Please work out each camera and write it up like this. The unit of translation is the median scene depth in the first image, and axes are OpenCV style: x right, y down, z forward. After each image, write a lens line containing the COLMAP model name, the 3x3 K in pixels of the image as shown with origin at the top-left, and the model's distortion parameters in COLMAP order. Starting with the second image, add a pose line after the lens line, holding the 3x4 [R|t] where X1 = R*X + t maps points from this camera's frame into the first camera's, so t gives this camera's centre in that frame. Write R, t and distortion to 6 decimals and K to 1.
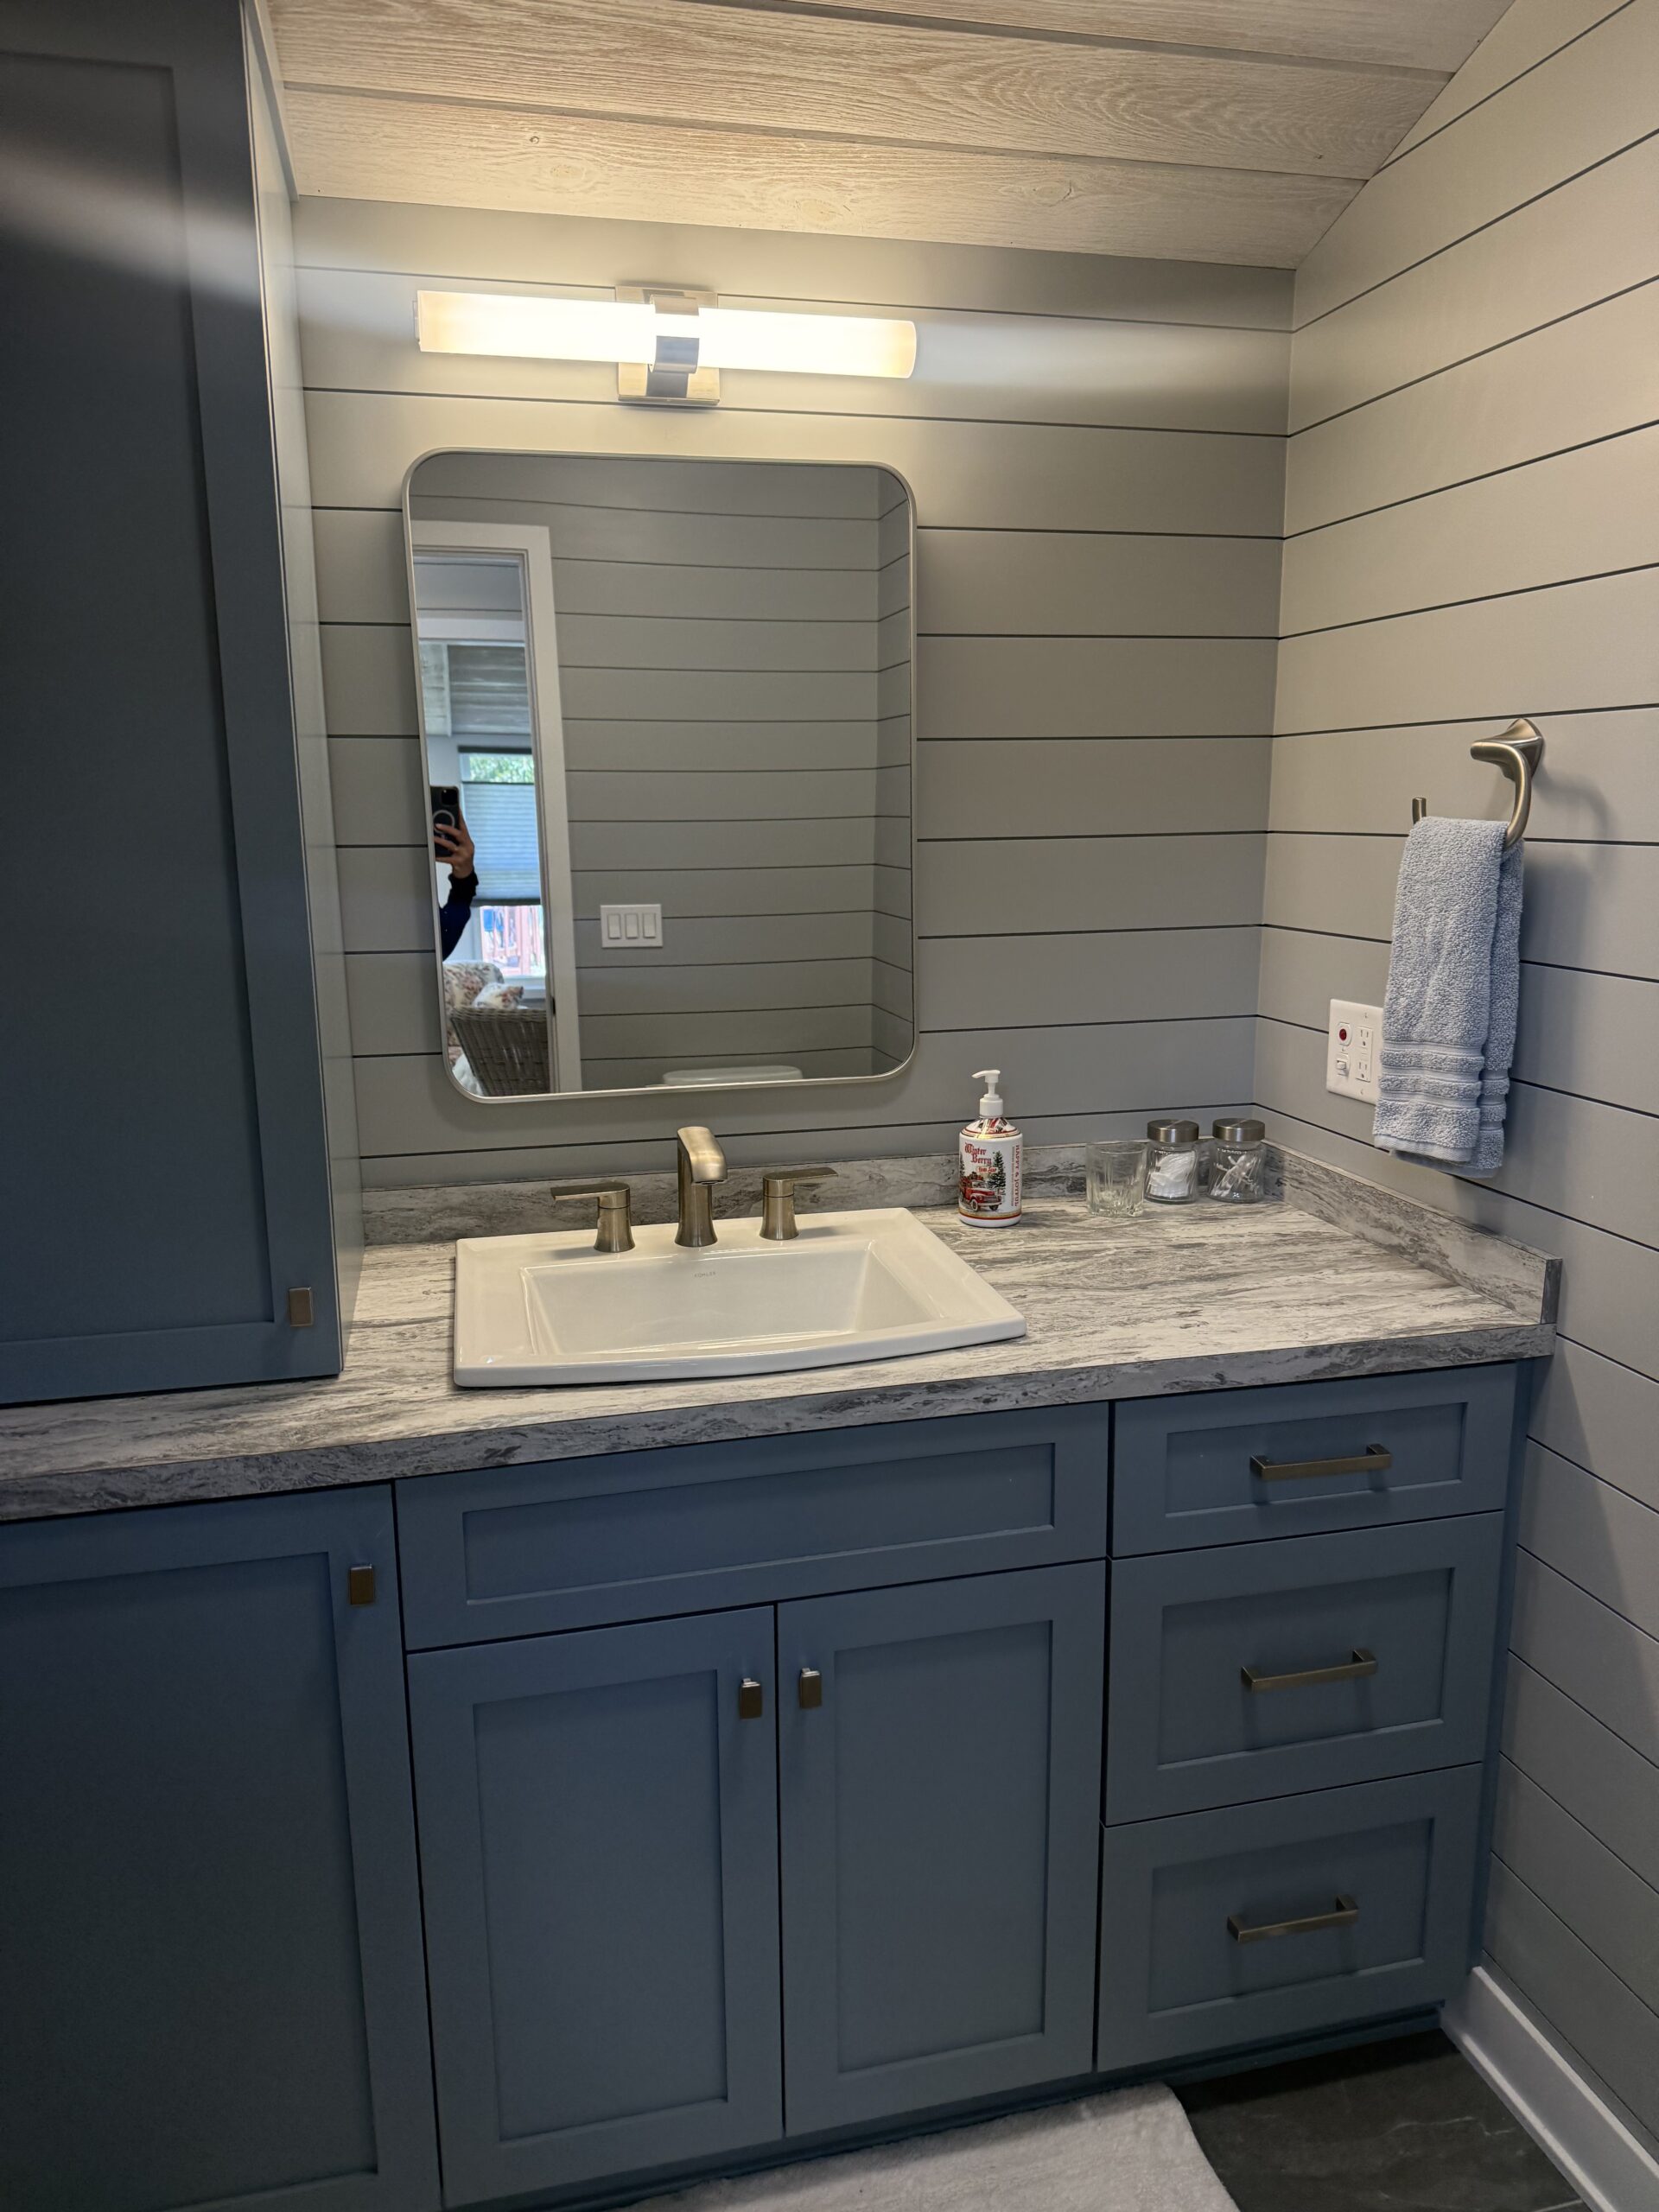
lens RADIAL K [[1517.4, 0, 834.0], [0, 1517.4, 1113.2], [0, 0, 1]] dist [0.019410, -0.035478]
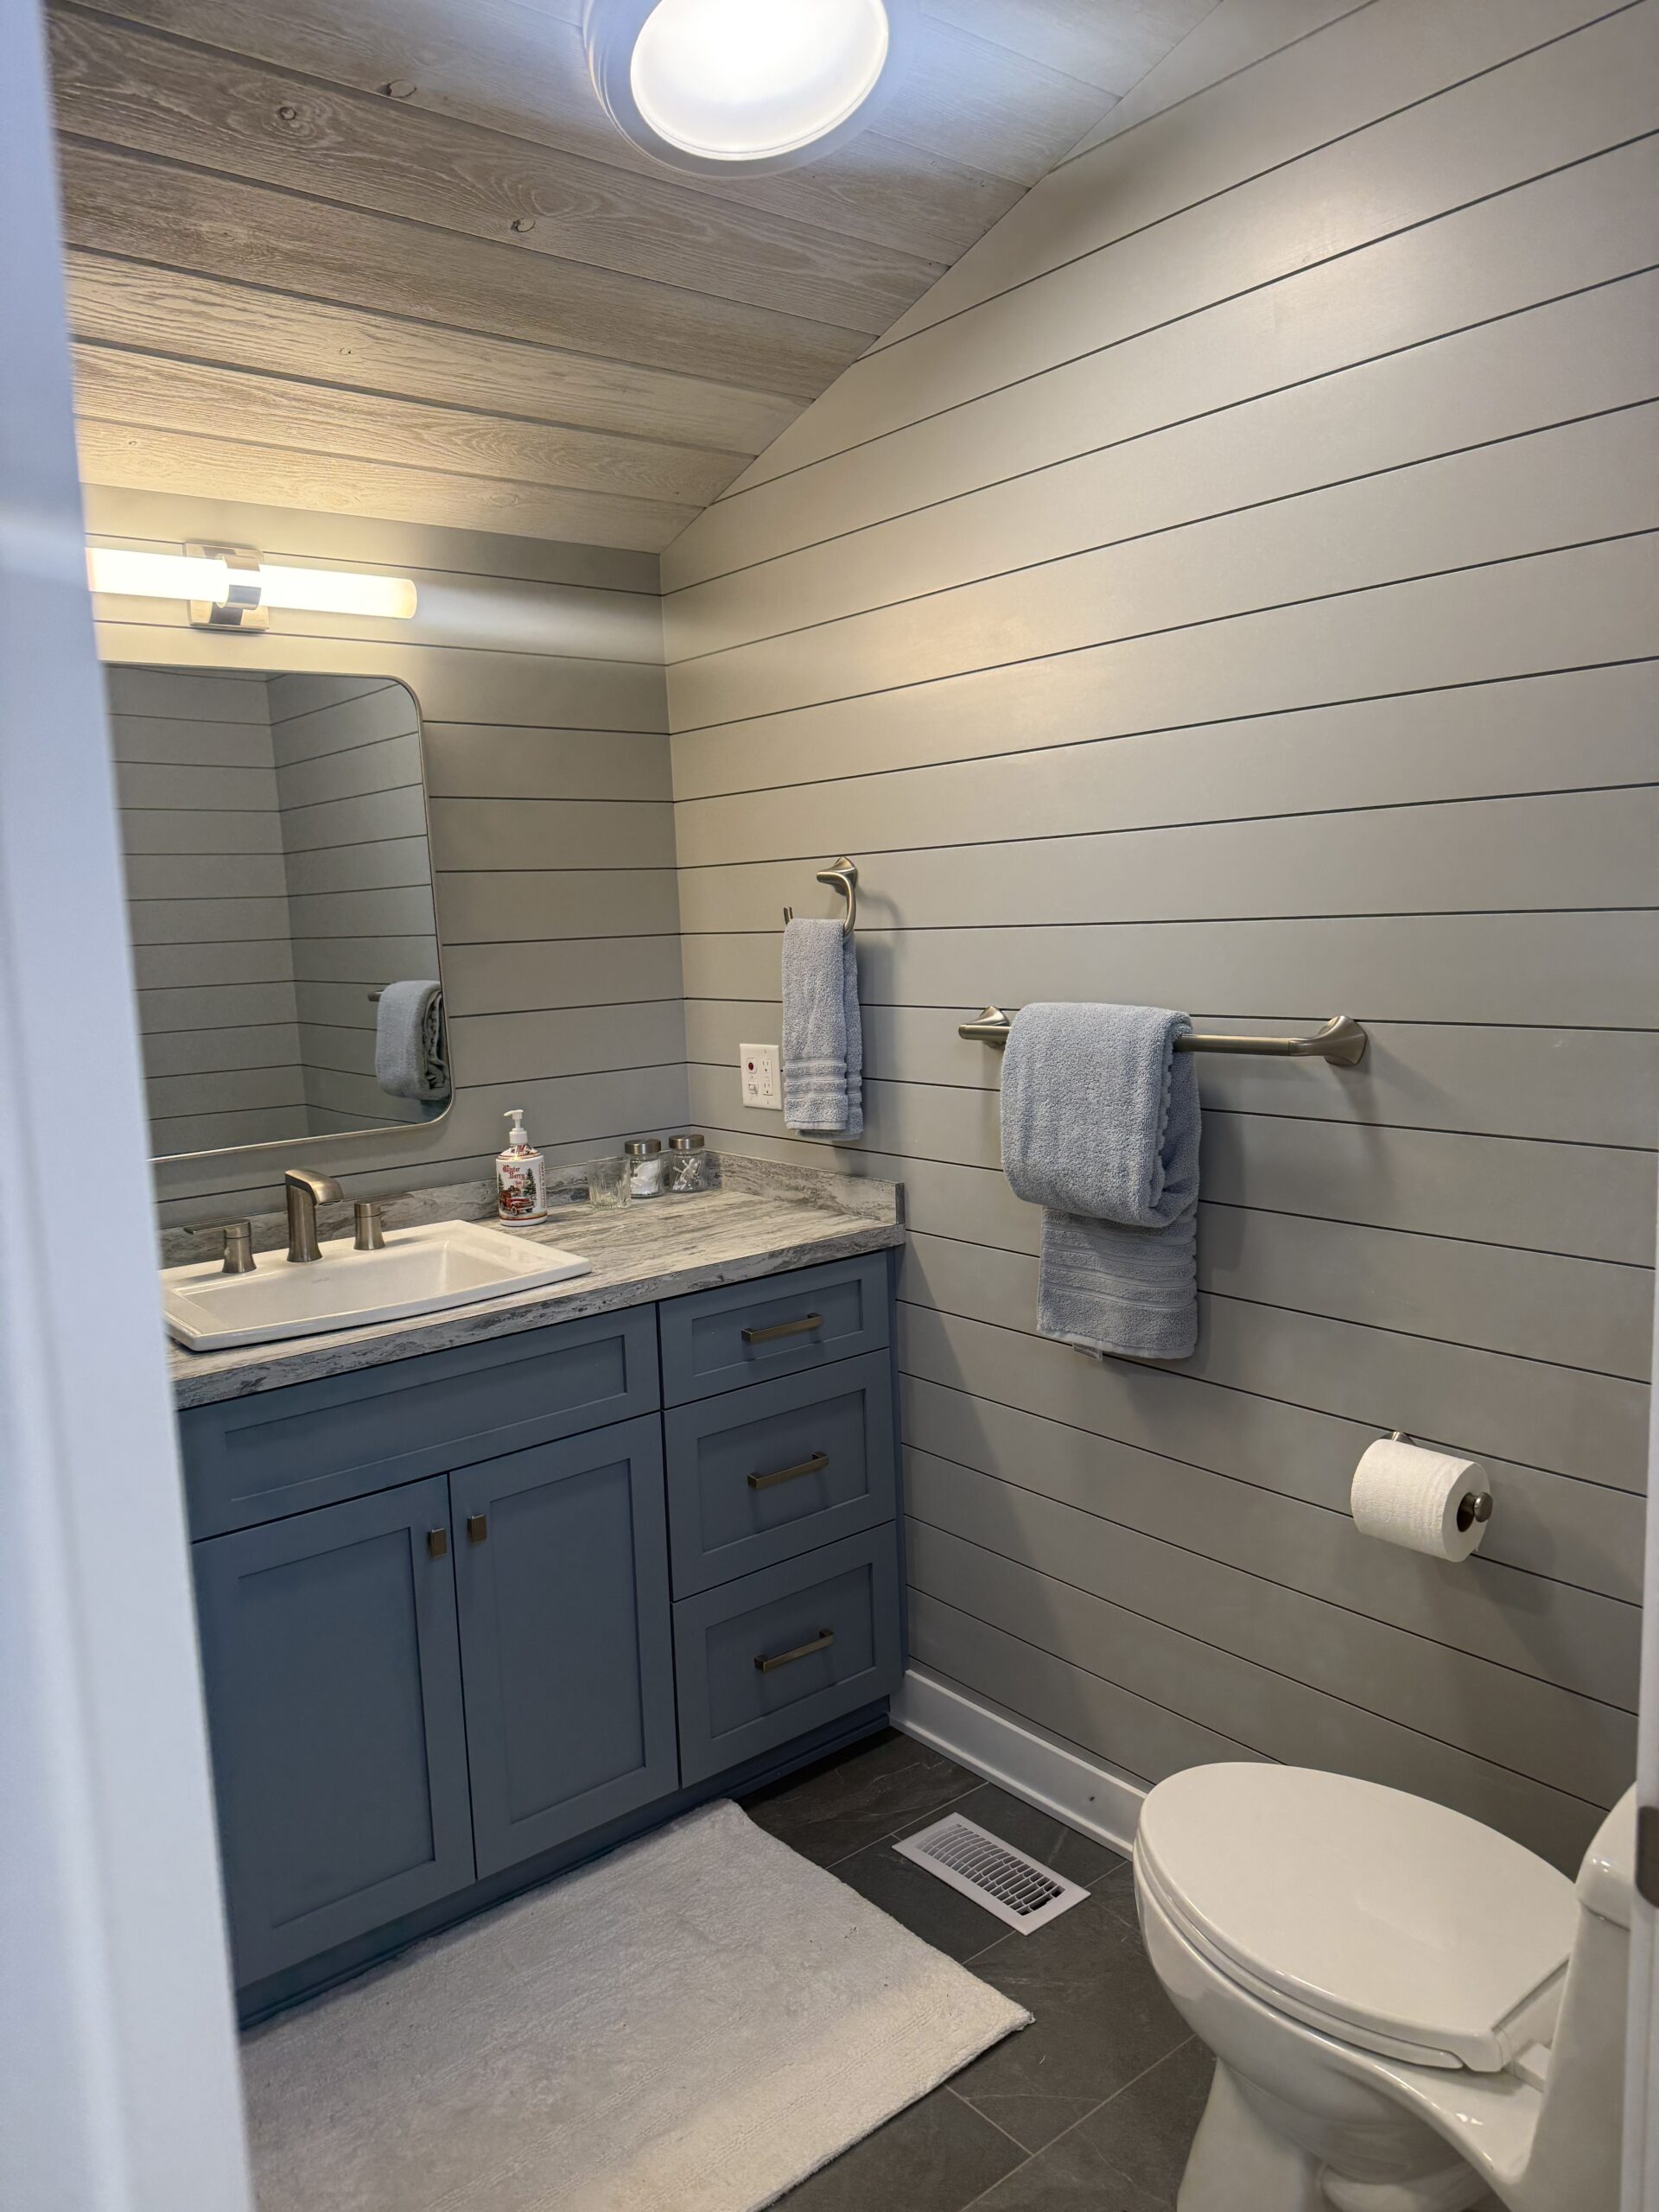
lens RADIAL K [[1517.4, 0, 812.9], [0, 1517.4, 1112.6], [0, 0, 1]] dist [0.019410, -0.035478]
pose [[0.907945, -0.081435, 0.411100, -0.258963], [0.113710, 0.992011, -0.054629, 0.094116], [-0.403367, 0.096346, 0.909952, -0.425106]]
